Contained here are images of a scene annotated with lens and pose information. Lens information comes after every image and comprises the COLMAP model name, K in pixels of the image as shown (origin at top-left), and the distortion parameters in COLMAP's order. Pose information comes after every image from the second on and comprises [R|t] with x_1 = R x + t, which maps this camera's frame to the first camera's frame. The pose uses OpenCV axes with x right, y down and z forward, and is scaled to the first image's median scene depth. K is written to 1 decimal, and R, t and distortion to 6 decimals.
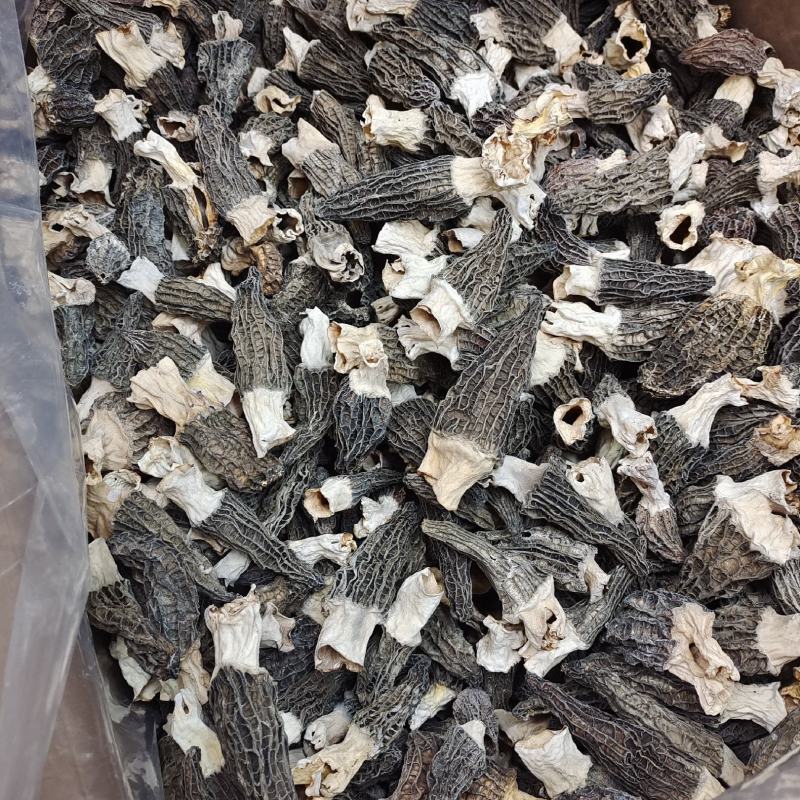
lens RADIAL K [[792.5, 0, 400.0], [0, 792.5, 400.0], [0, 0, 1]] dist [0.103961, -0.190284]
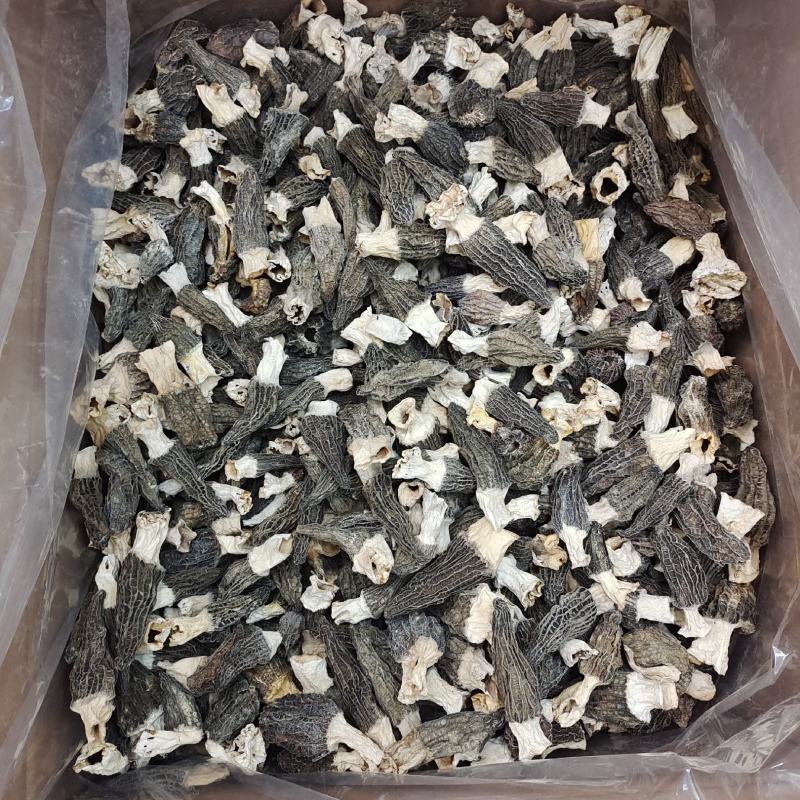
lens RADIAL K [[792.5, 0, 400.0], [0, 792.5, 400.0], [0, 0, 1]] dist [0.103961, -0.190284]
pose [[0.939547, 0.324578, -0.109092, 0.301131], [-0.303298, 0.936717, 0.174850, -0.334553], [0.158941, -0.131193, 0.978533, -0.391203]]
